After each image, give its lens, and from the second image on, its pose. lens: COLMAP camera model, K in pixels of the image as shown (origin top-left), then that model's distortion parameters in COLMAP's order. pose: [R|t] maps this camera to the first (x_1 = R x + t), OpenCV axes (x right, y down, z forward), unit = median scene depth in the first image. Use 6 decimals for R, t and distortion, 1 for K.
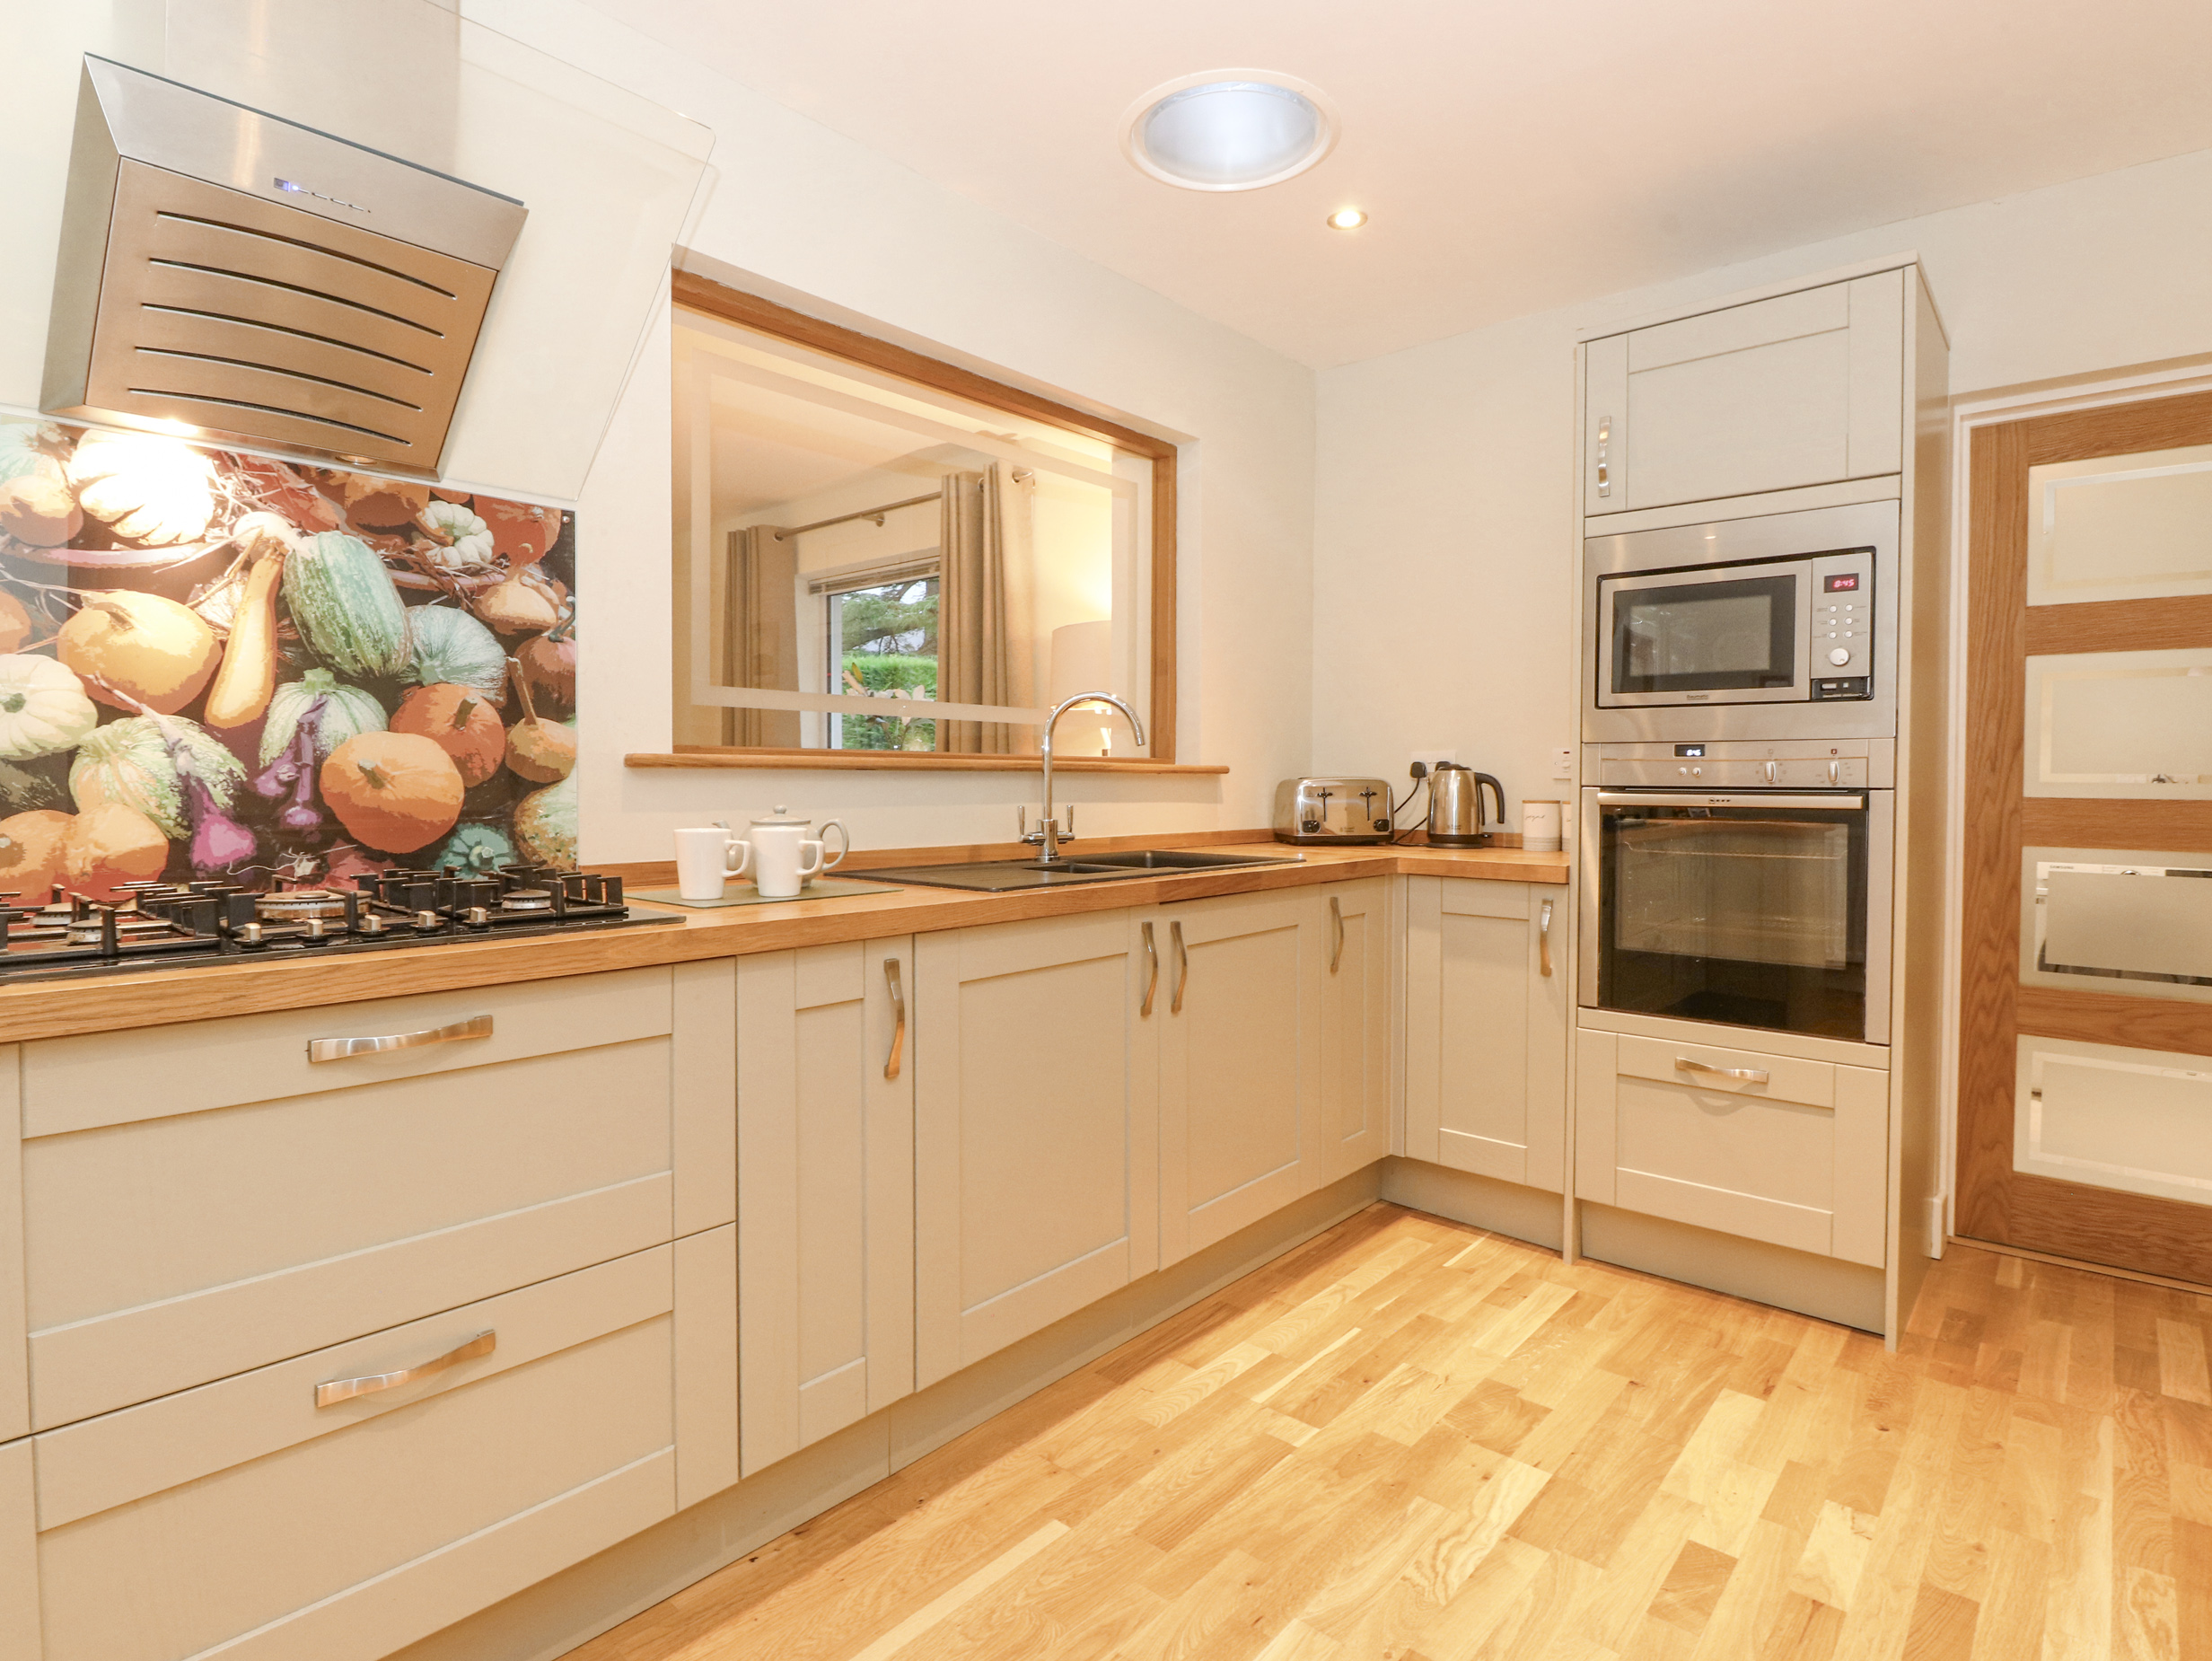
lens RADIAL K [[1148.9, 0, 1108.0], [0, 1148.9, 807.8], [0, 0, 1]] dist [-0.003726, -0.011970]
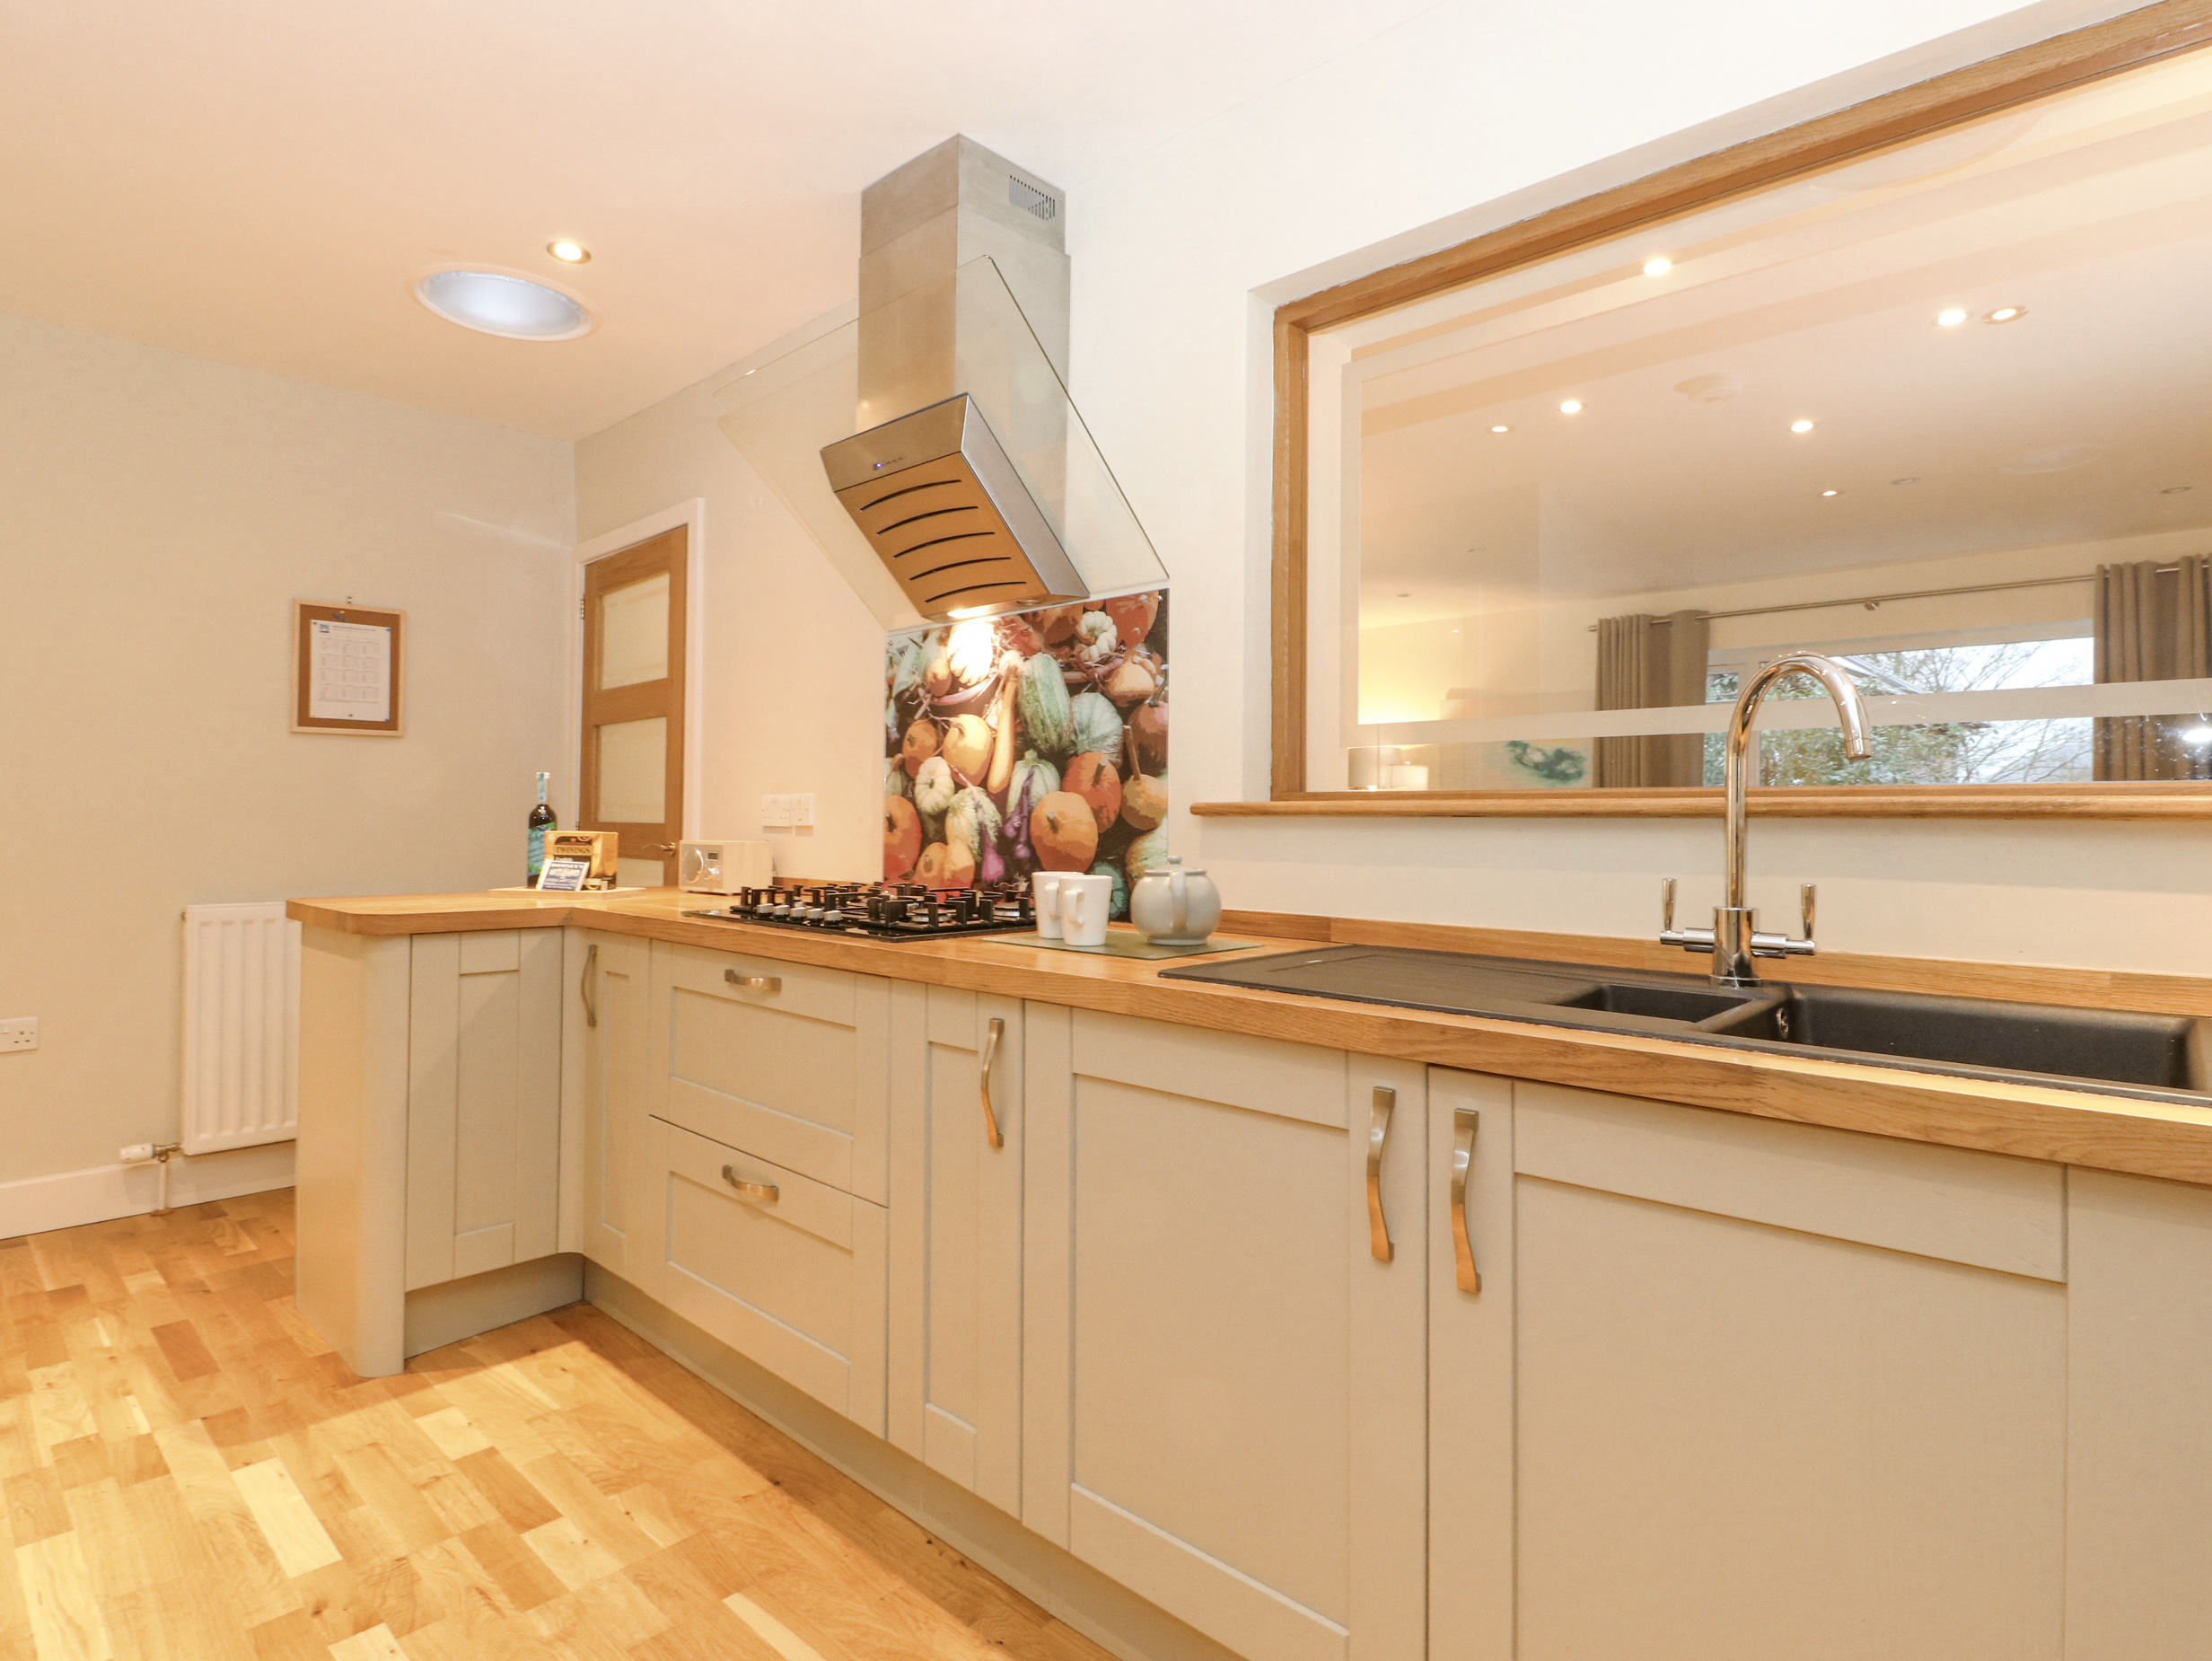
lens RADIAL K [[1148.9, 0, 1108.0], [0, 1148.9, 807.8], [0, 0, 1]] dist [-0.003726, -0.011970]
pose [[-0.021908, -0.017436, -0.999608, 0.722834], [-0.034062, 0.999280, -0.016684, -0.025812], [0.999180, 0.033683, -0.022486, 1.074847]]
